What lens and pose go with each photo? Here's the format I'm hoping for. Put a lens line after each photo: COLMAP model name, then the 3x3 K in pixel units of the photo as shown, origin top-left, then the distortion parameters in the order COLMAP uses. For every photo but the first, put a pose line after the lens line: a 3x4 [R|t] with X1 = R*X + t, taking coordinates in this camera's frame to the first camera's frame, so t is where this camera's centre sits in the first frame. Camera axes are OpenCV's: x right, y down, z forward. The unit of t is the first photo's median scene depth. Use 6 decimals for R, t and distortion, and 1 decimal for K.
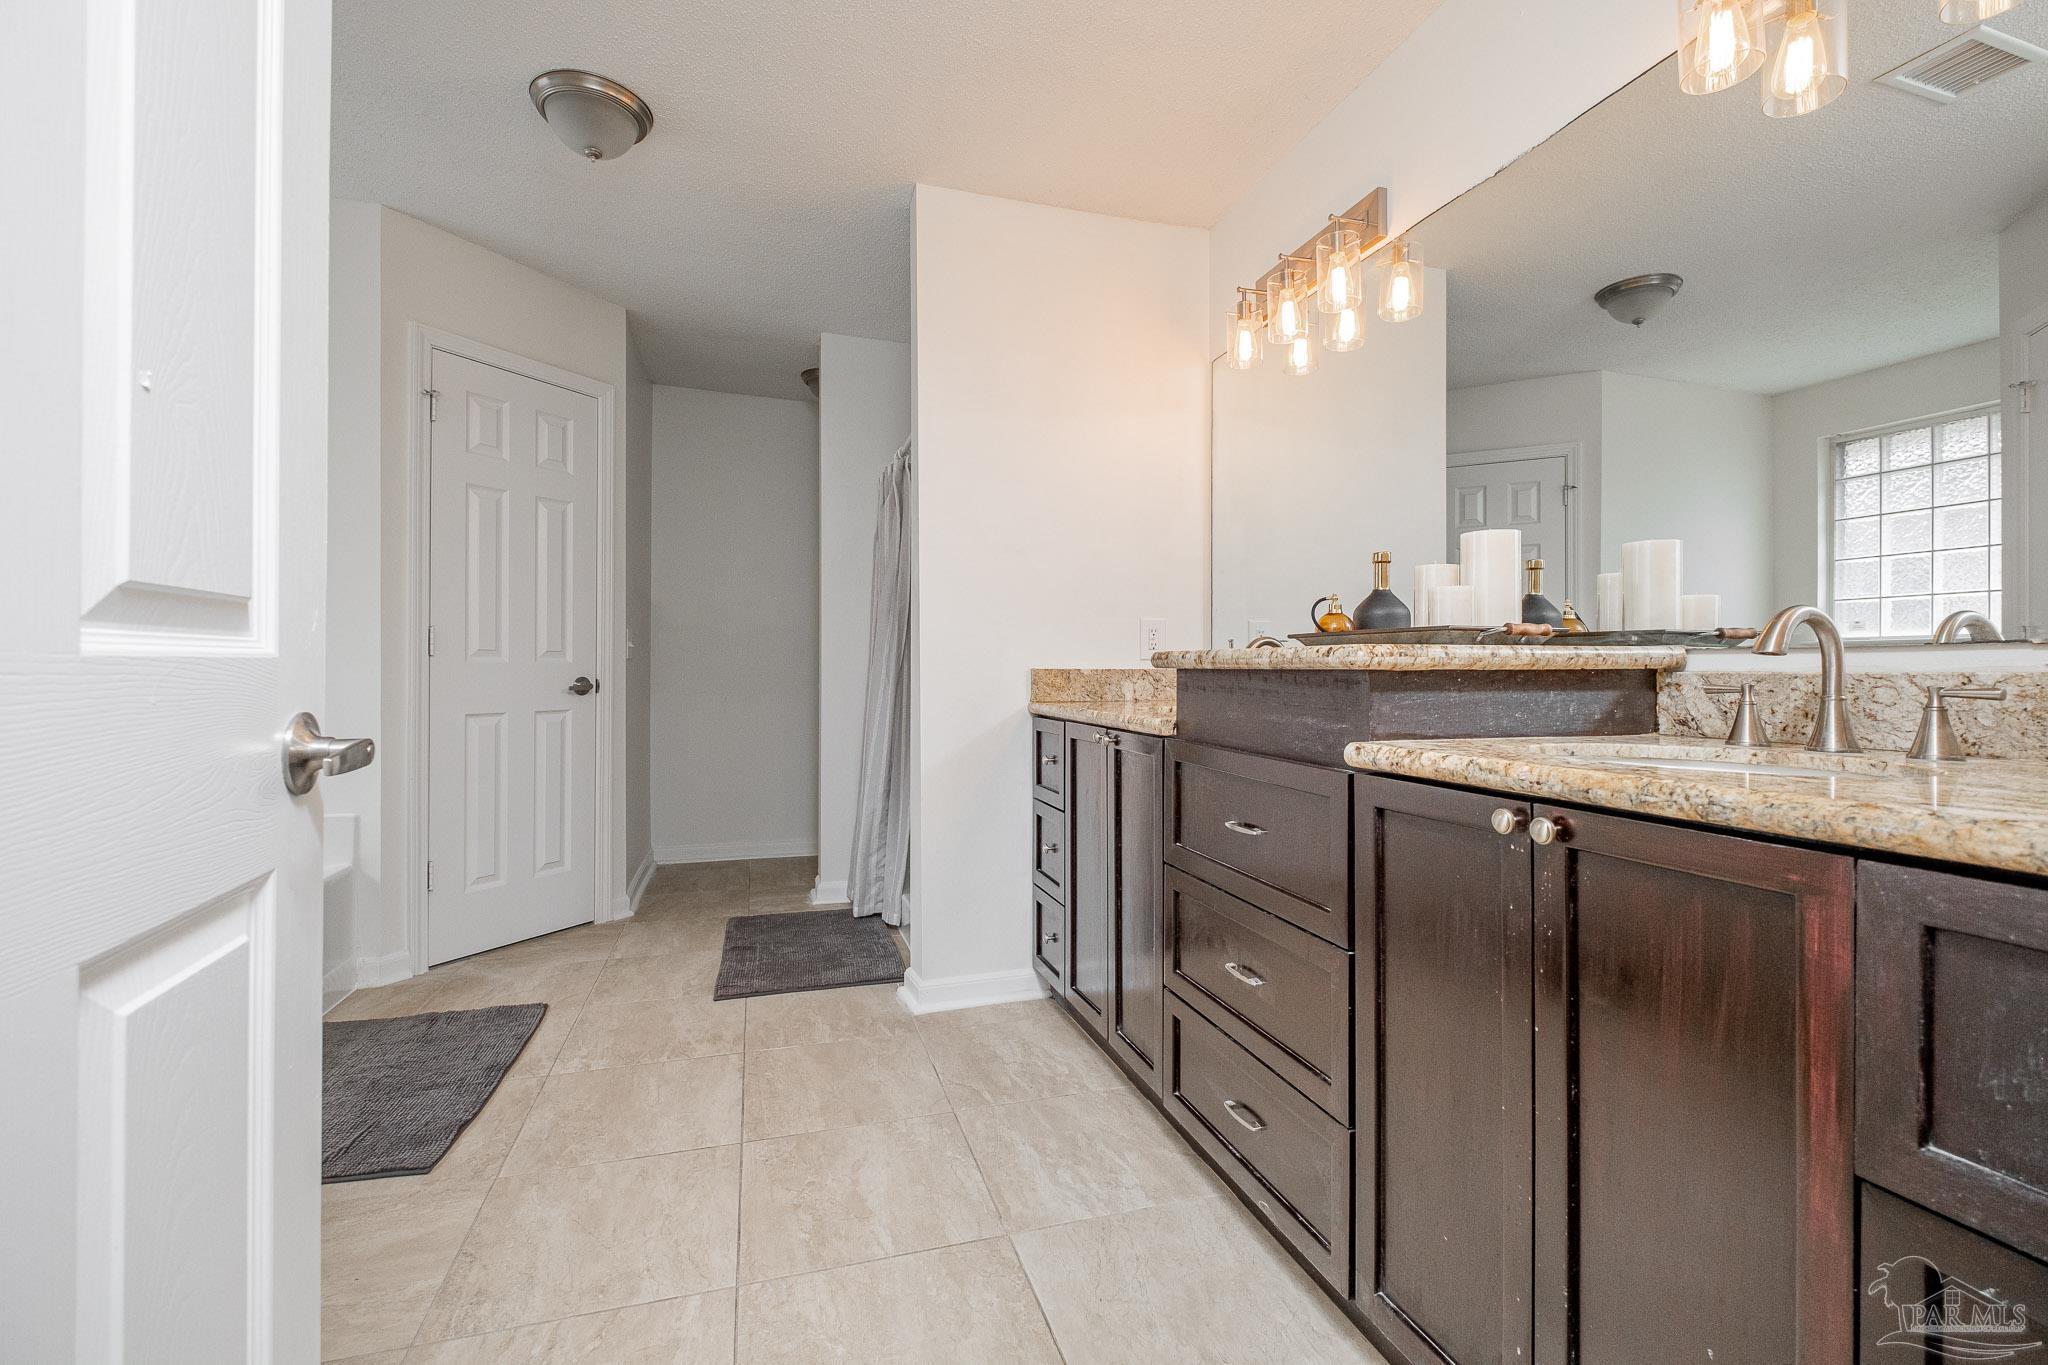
lens RADIAL K [[898.4, 0, 1025.0], [0, 898.4, 671.2], [0, 0, 1]] dist [0.002200, -0.005137]
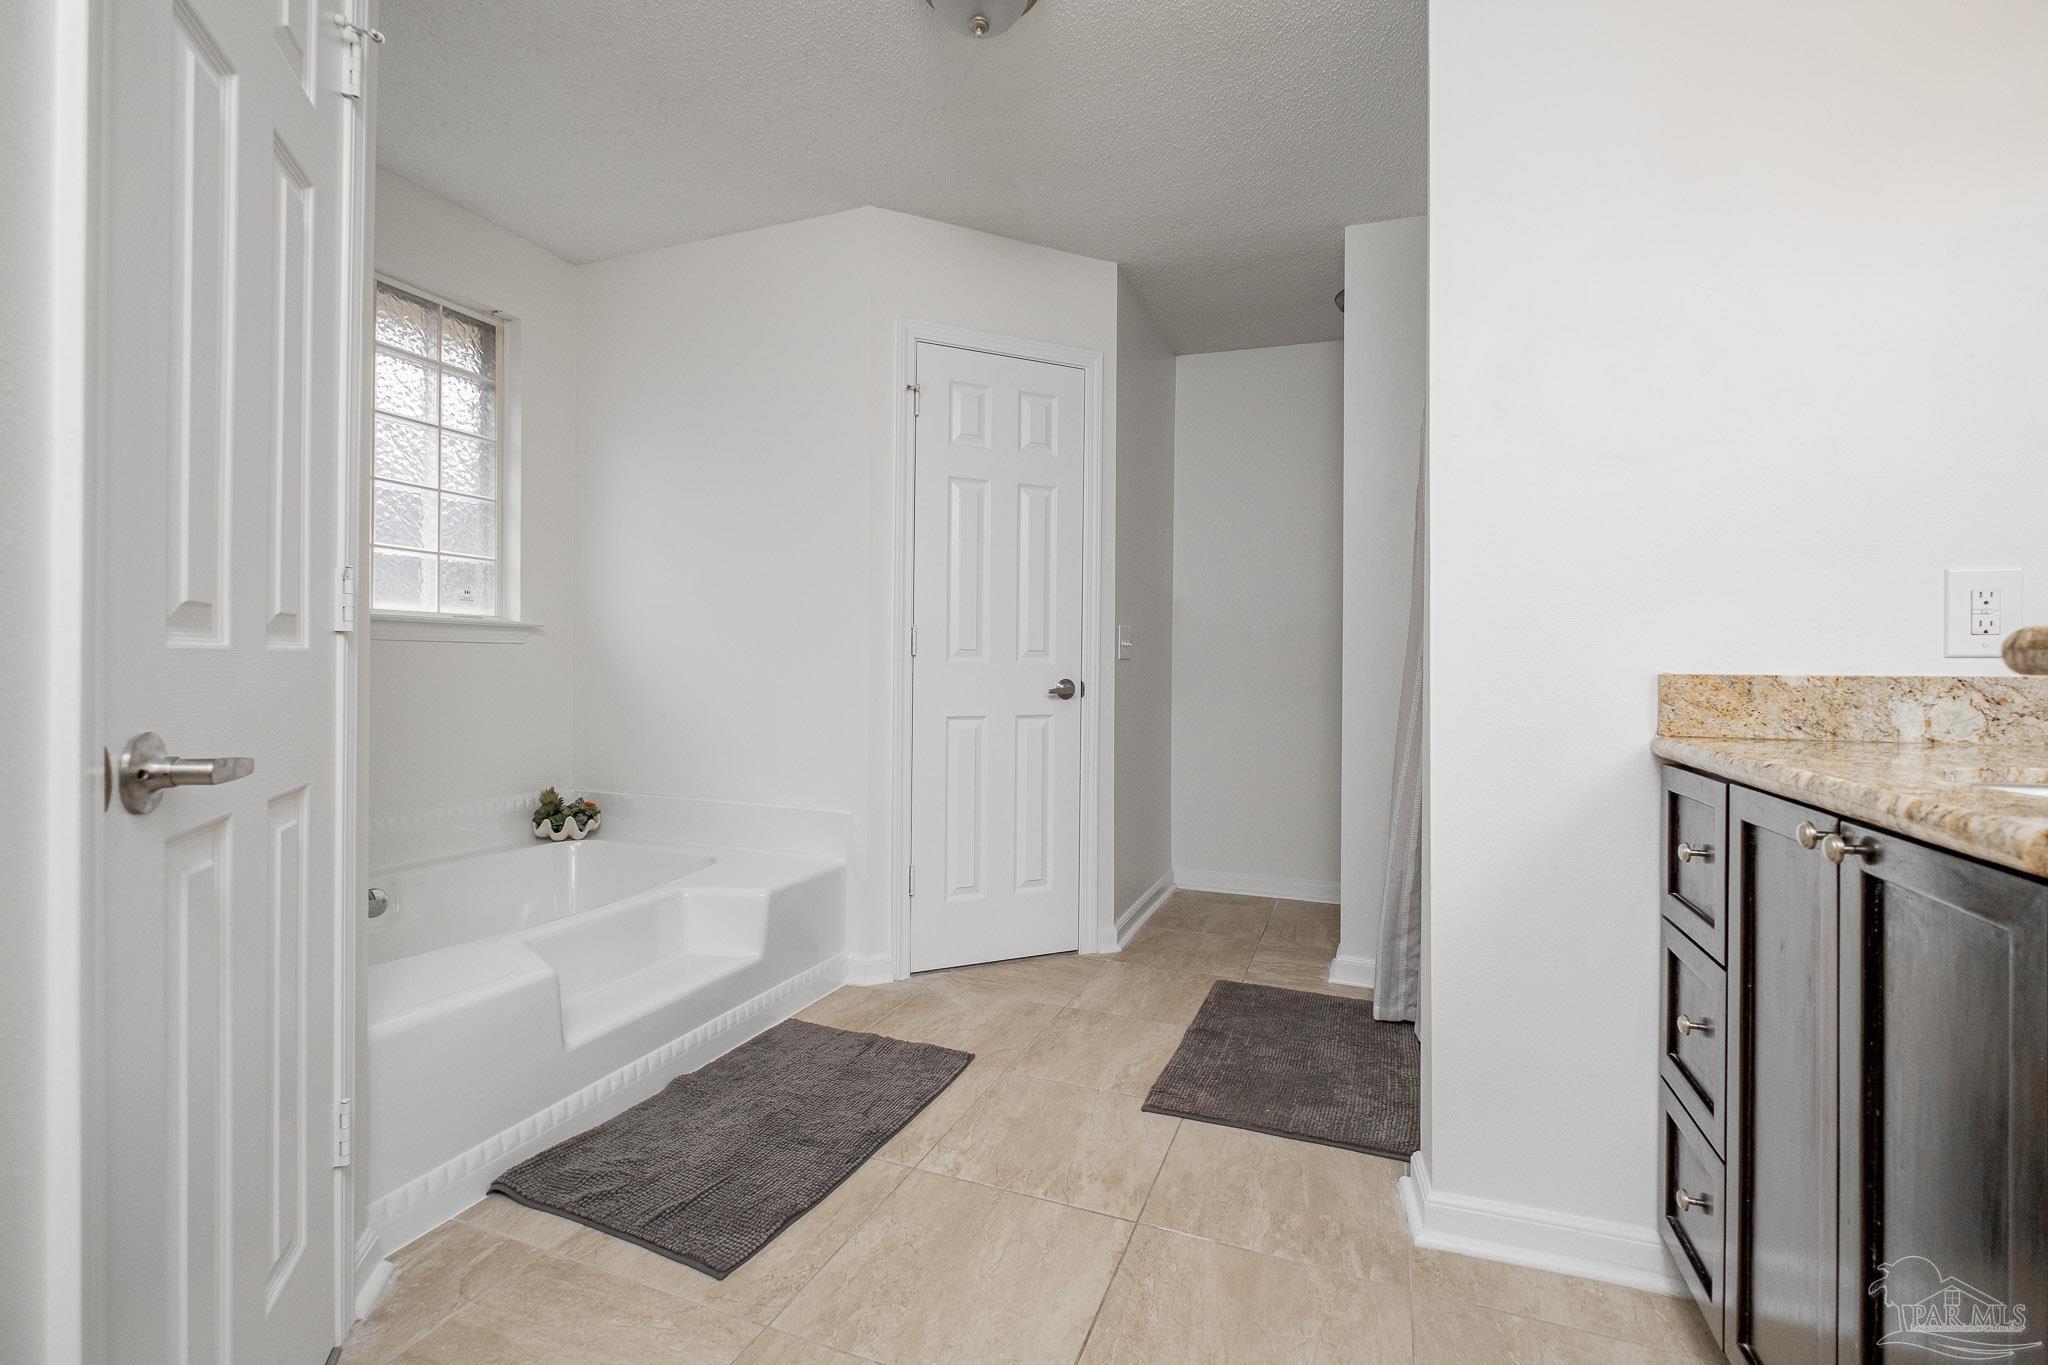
lens RADIAL K [[898.4, 0, 1015.0], [0, 898.4, 666.4], [0, 0, 1]] dist [0.002200, -0.005137]
pose [[0.783564, 0.002573, -0.621305, 0.041064], [-0.007035, 0.999964, -0.004731, -0.002254], [0.621271, 0.008078, 0.783554, 0.357010]]
